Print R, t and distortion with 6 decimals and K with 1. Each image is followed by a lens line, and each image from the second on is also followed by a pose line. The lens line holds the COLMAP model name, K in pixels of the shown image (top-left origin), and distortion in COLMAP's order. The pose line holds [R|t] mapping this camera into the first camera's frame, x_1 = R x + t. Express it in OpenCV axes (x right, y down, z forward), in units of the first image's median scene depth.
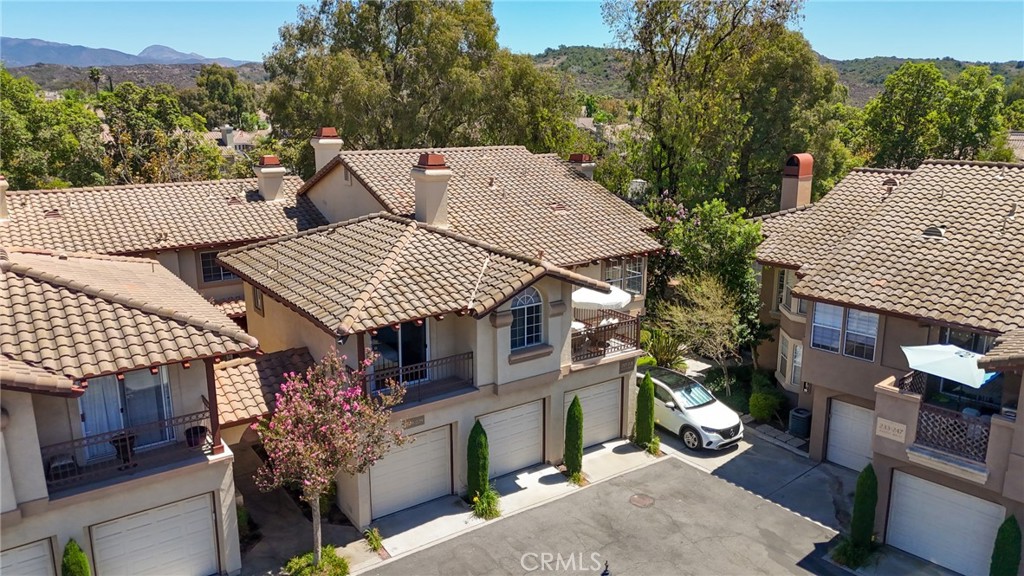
lens RADIAL K [[734.5, 0, 515.7], [0, 734.5, 291.2], [0, 0, 1]] dist [0.042580, -0.024590]
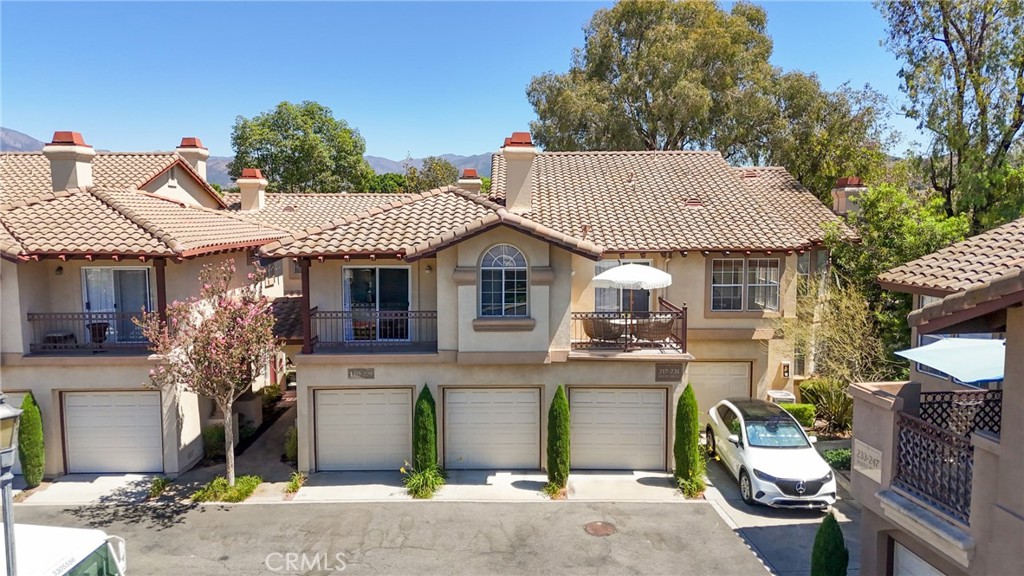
lens RADIAL K [[734.5, 0, 512.5], [0, 734.5, 288.3], [0, 0, 1]] dist [0.042580, -0.024590]
pose [[0.824424, 0.058315, -0.562960, 0.503062], [-0.135301, 0.986144, -0.095990, 0.123574], [0.549562, 0.155305, 0.820891, 0.286465]]
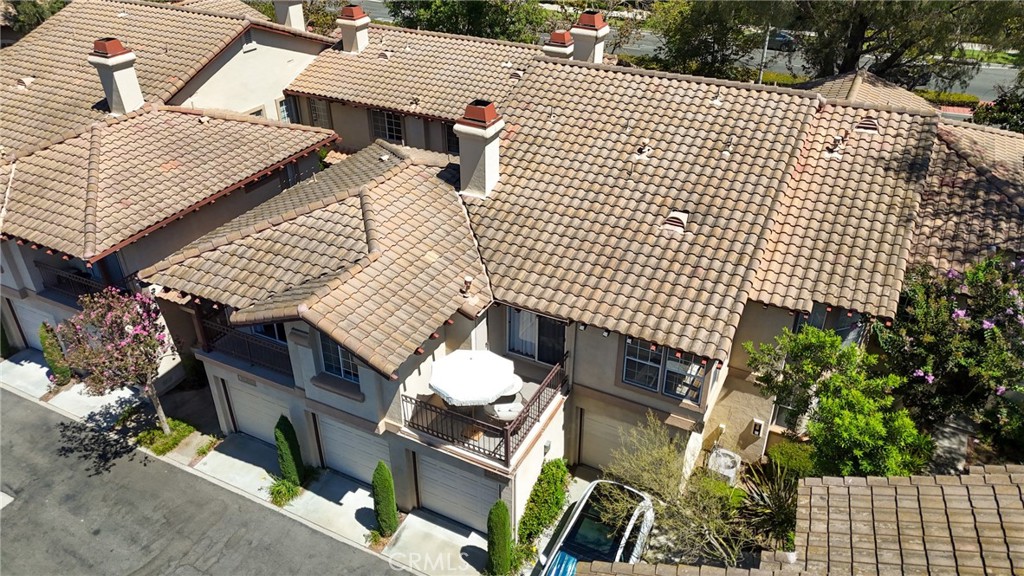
lens RADIAL K [[734.5, 0, 512.2], [0, 734.5, 283.6], [0, 0, 1]] dist [0.042580, -0.024590]
pose [[0.484875, 0.459537, -0.744125, 0.686788], [-0.212817, 0.887254, 0.409254, -0.407797], [0.848295, -0.040074, 0.528005, 0.711444]]
